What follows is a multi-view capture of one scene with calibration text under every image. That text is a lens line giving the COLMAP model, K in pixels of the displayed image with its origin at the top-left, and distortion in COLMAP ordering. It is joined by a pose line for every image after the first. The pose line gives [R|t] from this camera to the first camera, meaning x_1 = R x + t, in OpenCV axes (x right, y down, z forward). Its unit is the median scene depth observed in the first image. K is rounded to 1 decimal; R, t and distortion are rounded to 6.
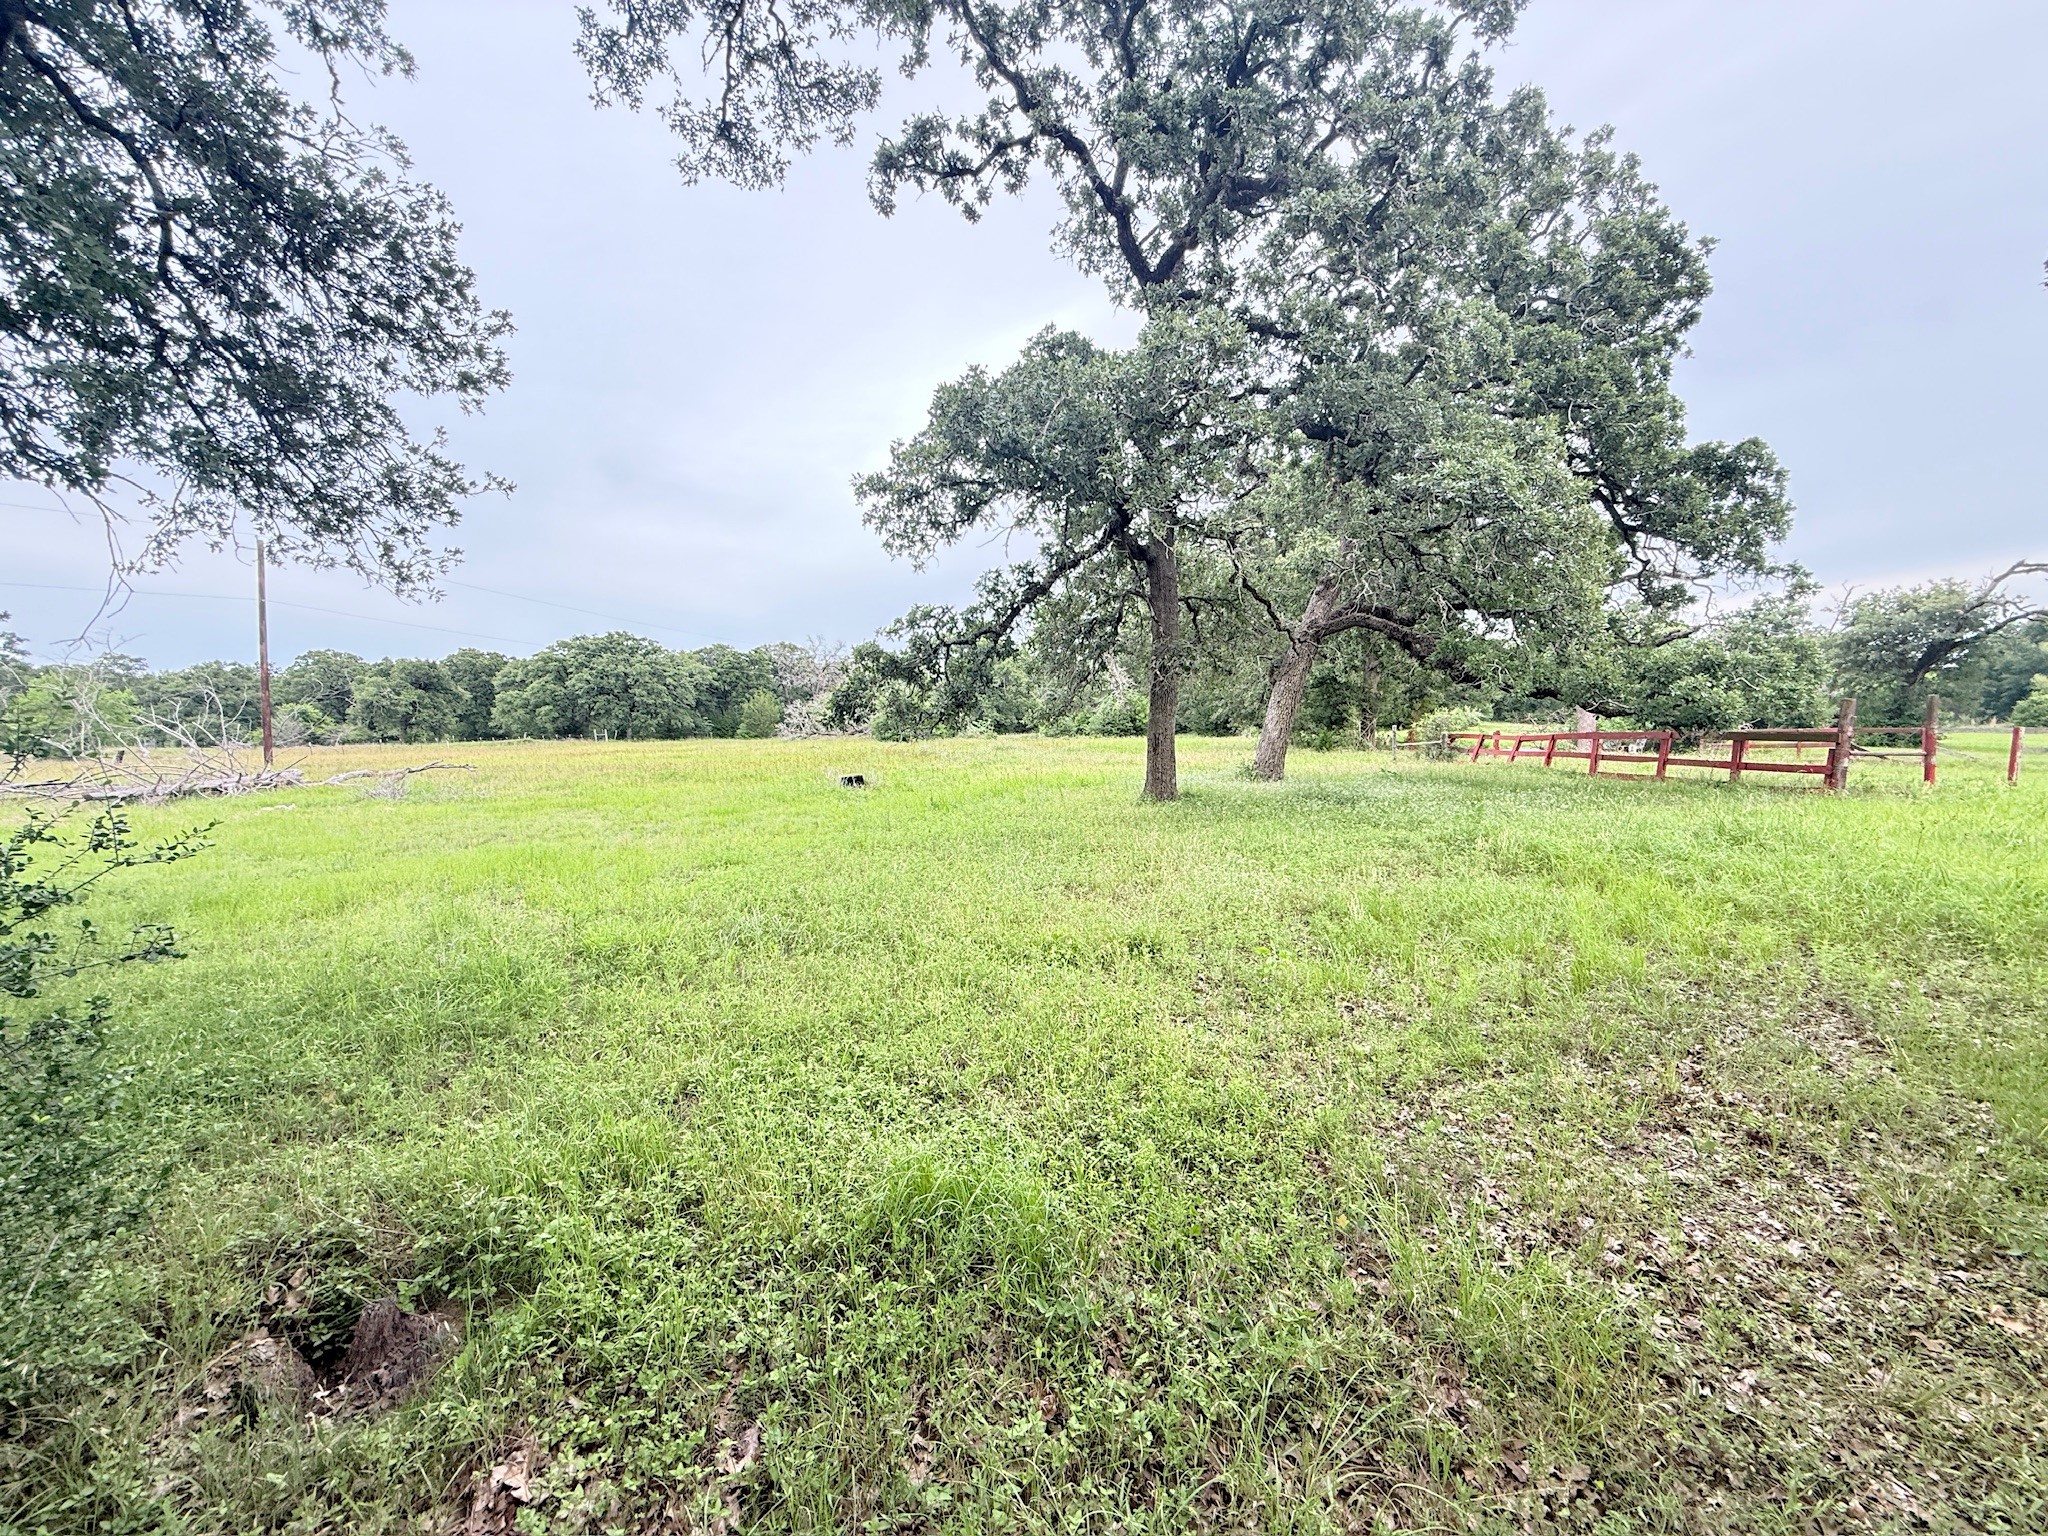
lens RADIAL K [[806.0, 0, 1024.0], [0, 806.0, 768.0], [0, 0, 1]] dist [0.000882, 0.000221]
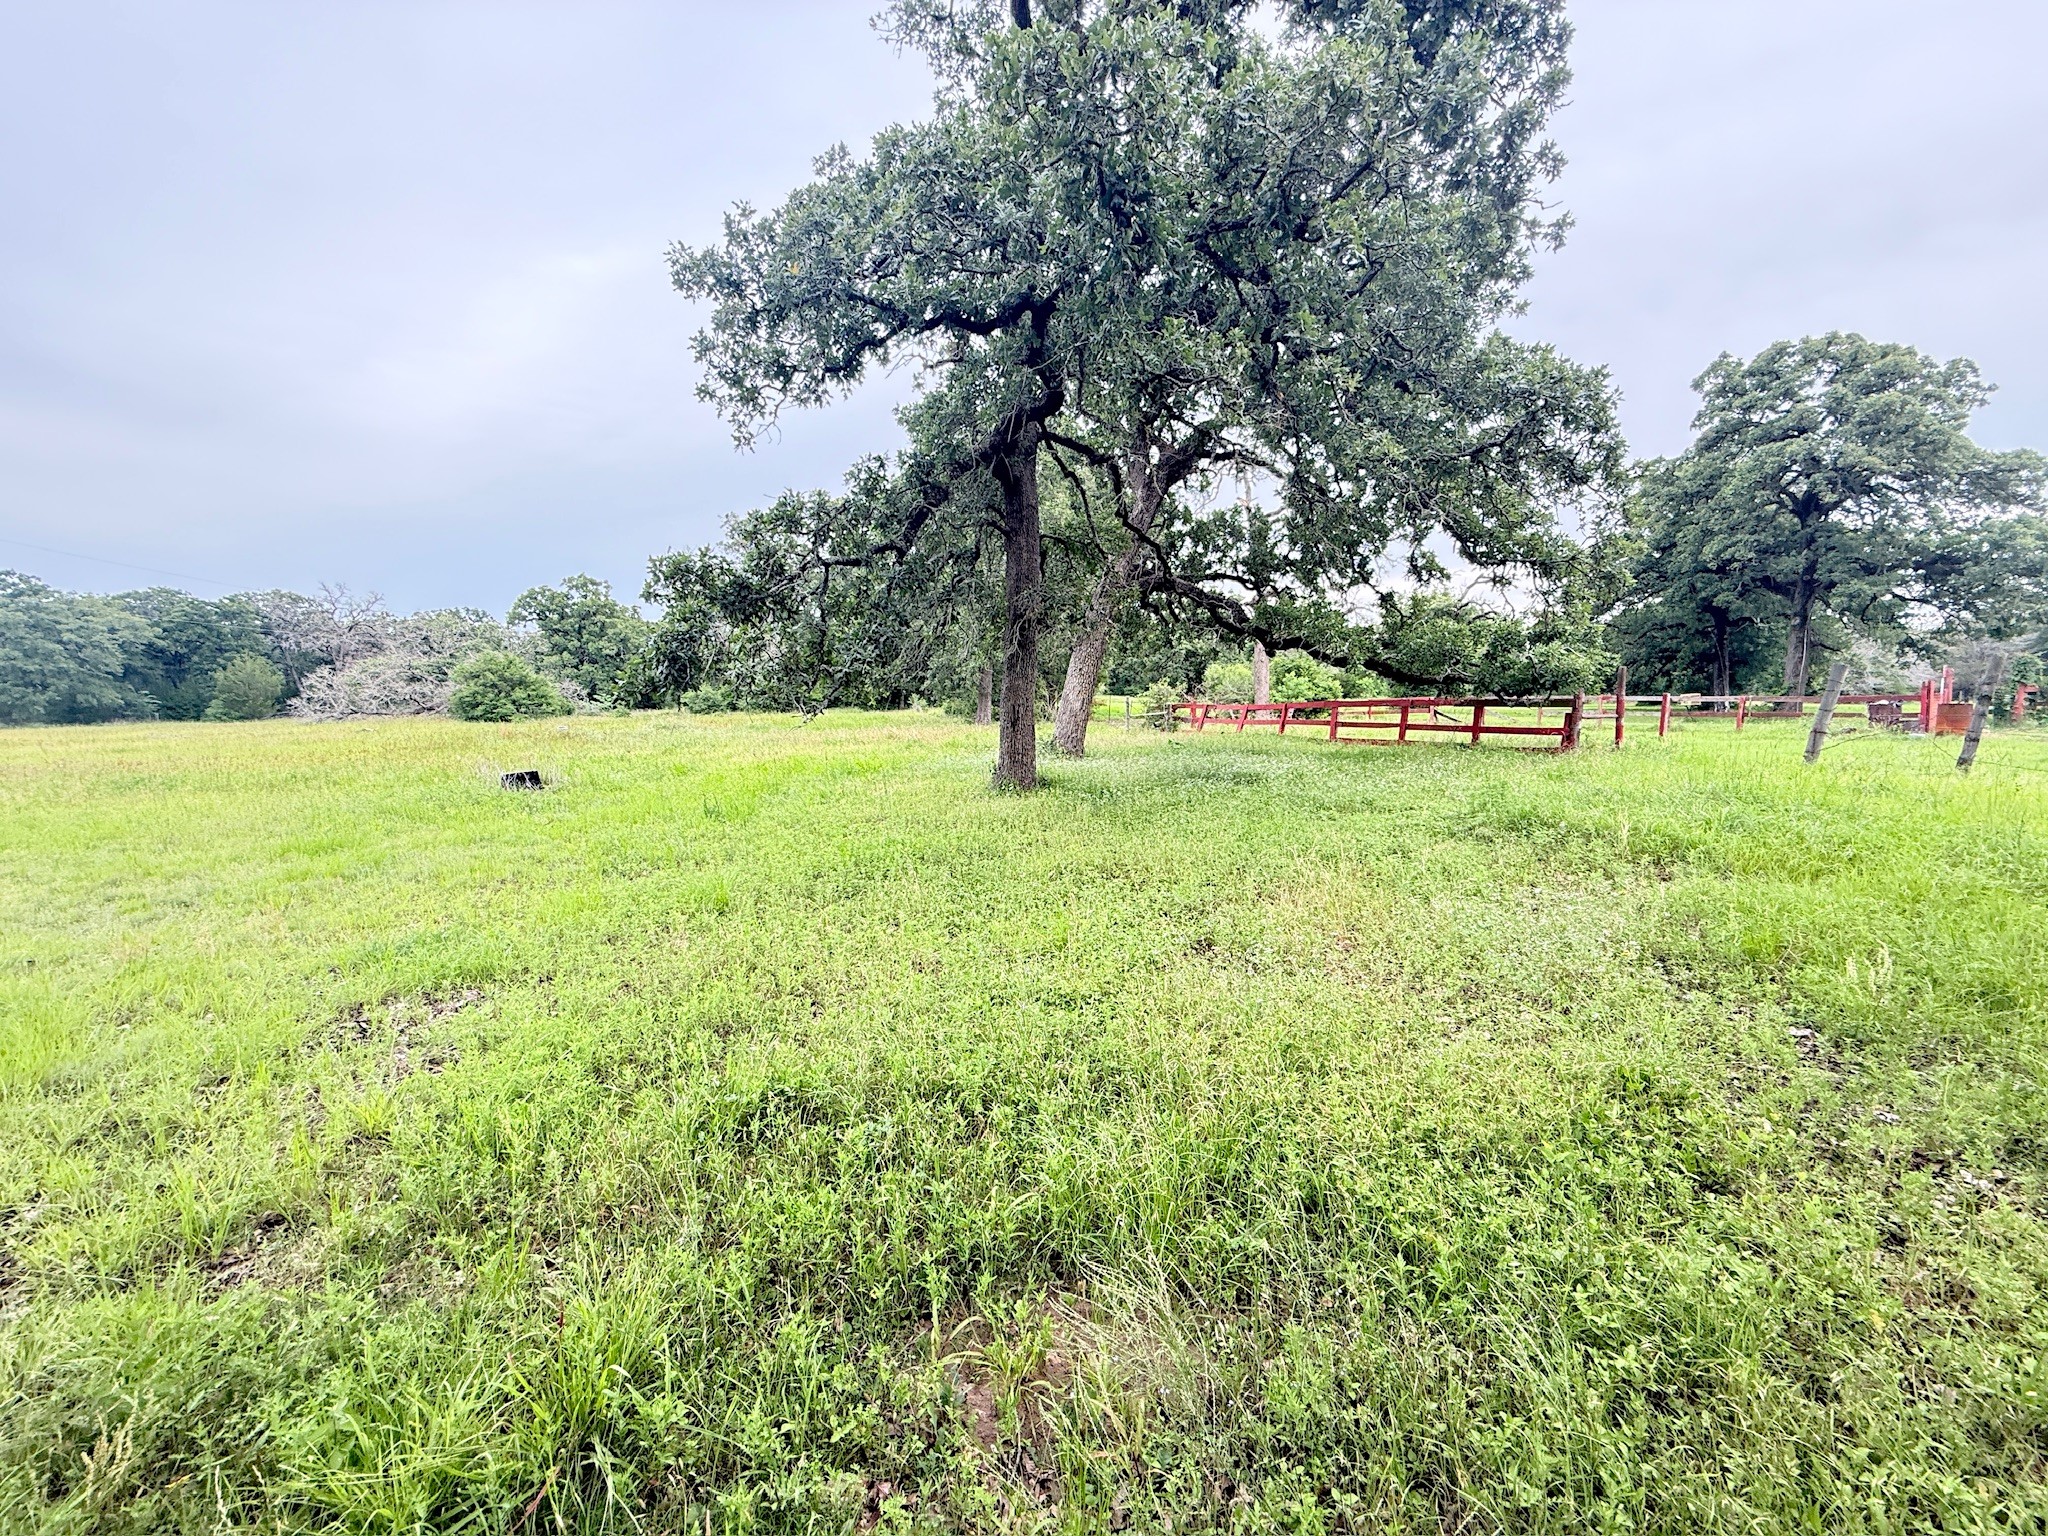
lens RADIAL K [[806.0, 0, 1024.0], [0, 806.0, 768.0], [0, 0, 1]] dist [0.000882, 0.000221]
pose [[0.896930, -0.043261, 0.440050, -0.147353], [0.029047, 0.998817, 0.038989, -0.009500], [-0.441217, -0.022188, 0.897126, 0.224813]]
